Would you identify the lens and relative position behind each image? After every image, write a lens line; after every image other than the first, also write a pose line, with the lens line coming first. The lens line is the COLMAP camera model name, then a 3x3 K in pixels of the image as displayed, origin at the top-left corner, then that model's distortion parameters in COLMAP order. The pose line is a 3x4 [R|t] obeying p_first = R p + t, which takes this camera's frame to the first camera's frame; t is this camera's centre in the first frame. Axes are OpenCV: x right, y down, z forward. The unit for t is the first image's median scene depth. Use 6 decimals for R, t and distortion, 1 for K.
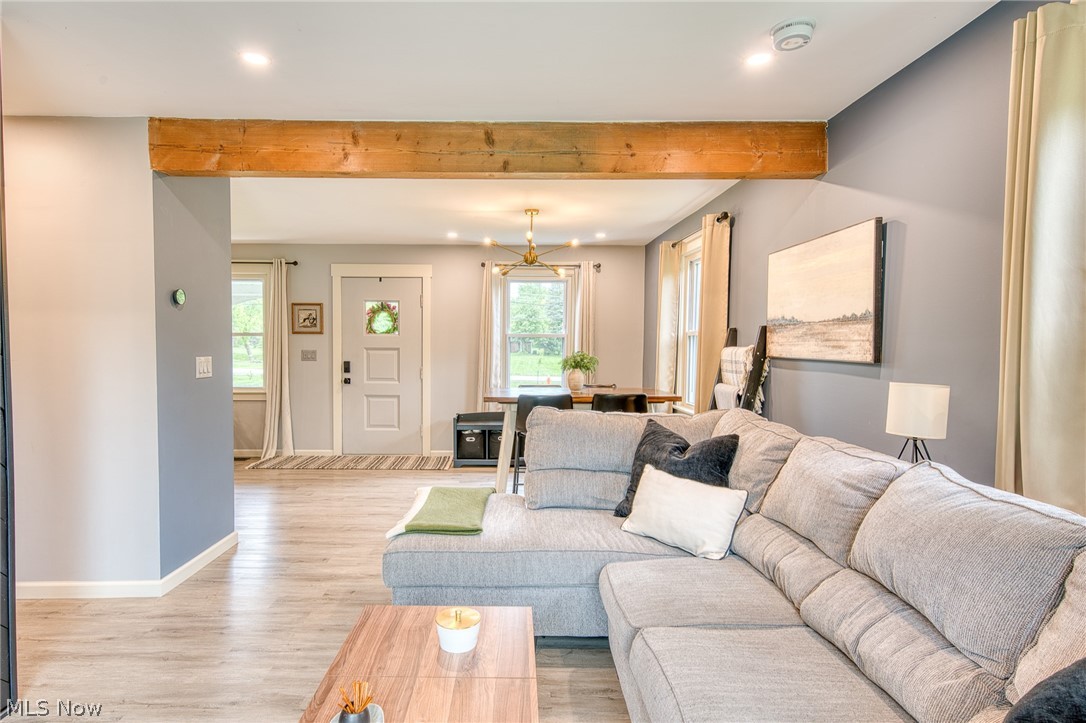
lens RADIAL K [[572.8, 0, 511.4], [0, 572.8, 365.9], [0, 0, 1]] dist [-0.001049, -0.000107]
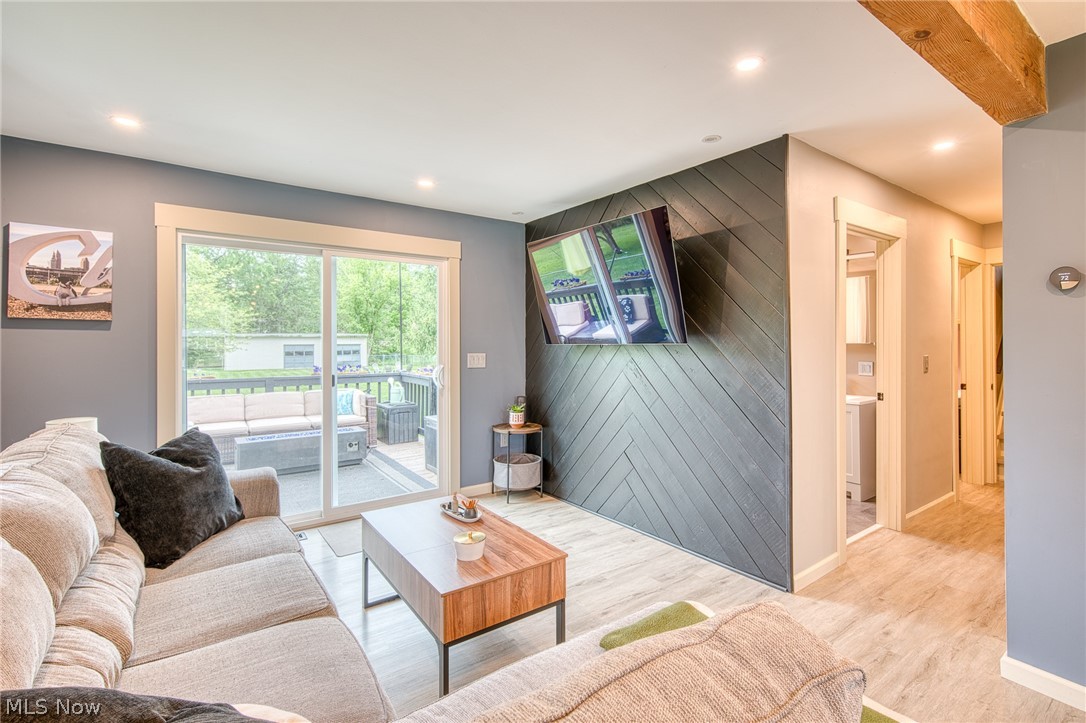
lens RADIAL K [[509.8, 0, 579.5], [0, 509.8, 343.4], [0, 0, 1]] dist [0.003175, 0.000209]
pose [[-0.790562, -0.004803, -0.612363, 0.251951], [-0.027703, 0.999226, 0.027928, -0.045883], [0.611755, 0.039043, -0.790083, 1.152776]]
